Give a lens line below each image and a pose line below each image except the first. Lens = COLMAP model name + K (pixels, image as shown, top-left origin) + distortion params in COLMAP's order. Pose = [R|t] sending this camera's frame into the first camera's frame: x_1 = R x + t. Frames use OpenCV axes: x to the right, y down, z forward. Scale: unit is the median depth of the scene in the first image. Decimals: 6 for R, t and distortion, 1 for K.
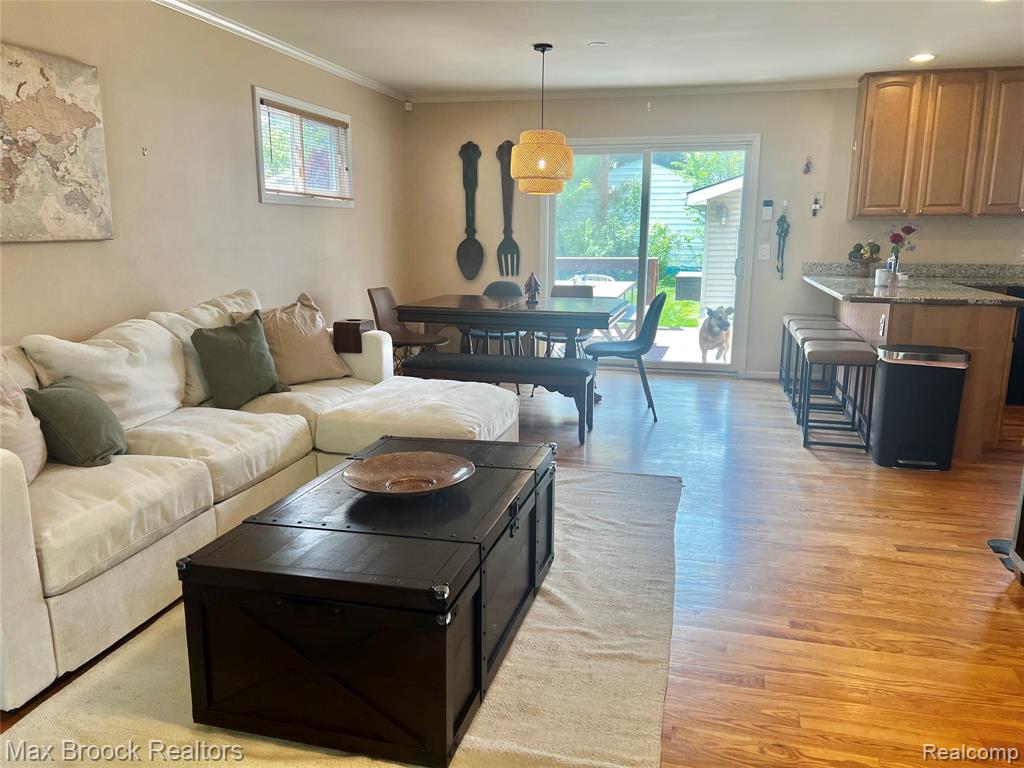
lens RADIAL K [[772.2, 0, 509.8], [0, 772.2, 388.1], [0, 0, 1]] dist [0.070628, -0.086969]
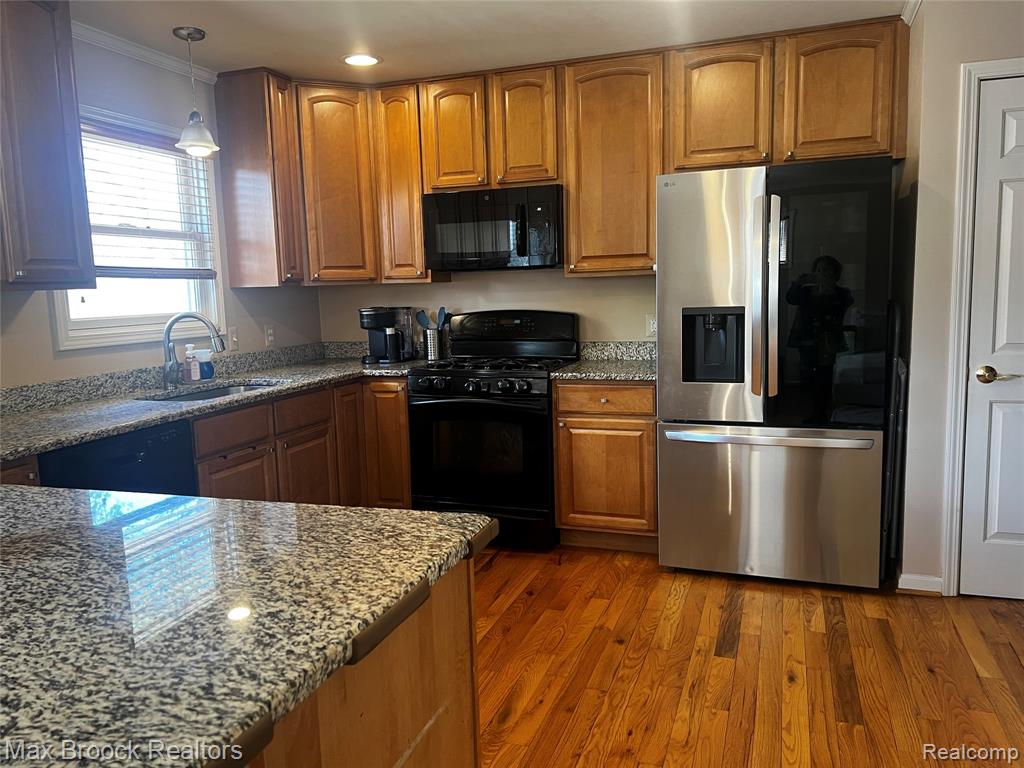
lens RADIAL K [[772.2, 0, 511.0], [0, 772.2, 386.8], [0, 0, 1]] dist [0.070628, -0.086969]
pose [[0.080629, -0.135435, 0.987500, 0.244803], [0.231239, 0.966238, 0.113638, -0.149936], [-0.969550, 0.219186, 0.109225, 0.692387]]
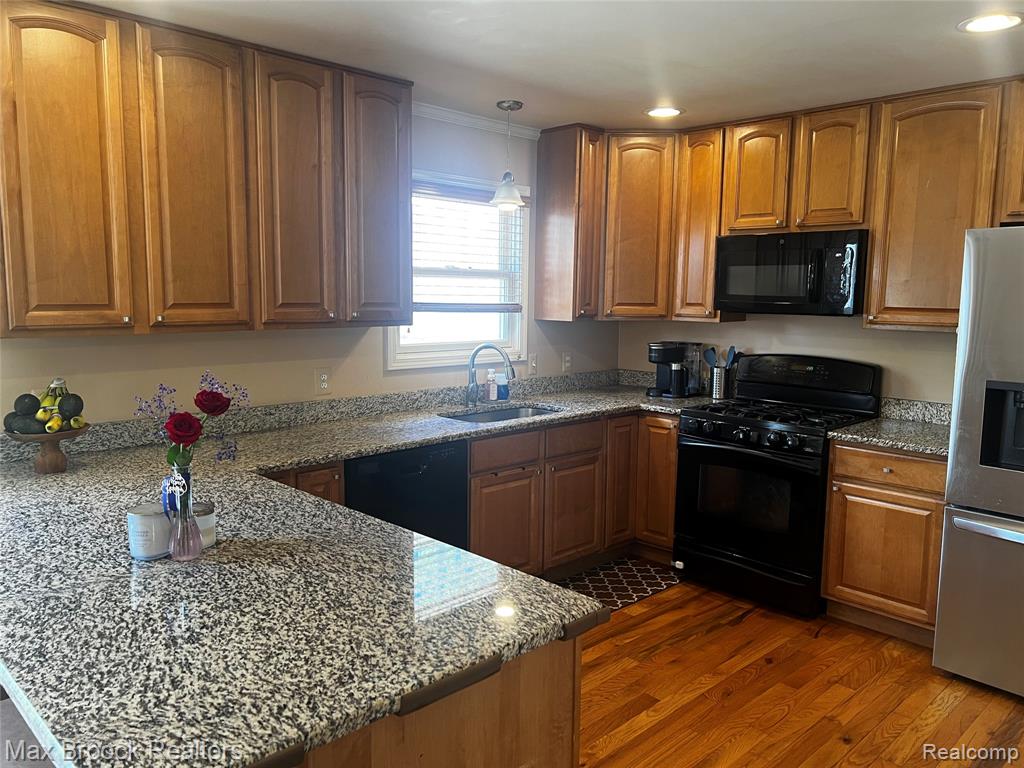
lens RADIAL K [[772.2, 0, 510.4], [0, 772.2, 382.6], [0, 0, 1]] dist [0.070628, -0.086969]
pose [[0.518392, -0.099883, 0.849290, 0.244588], [0.161192, 0.986765, 0.017663, -0.169252], [-0.839814, 0.127742, 0.527631, 0.608197]]
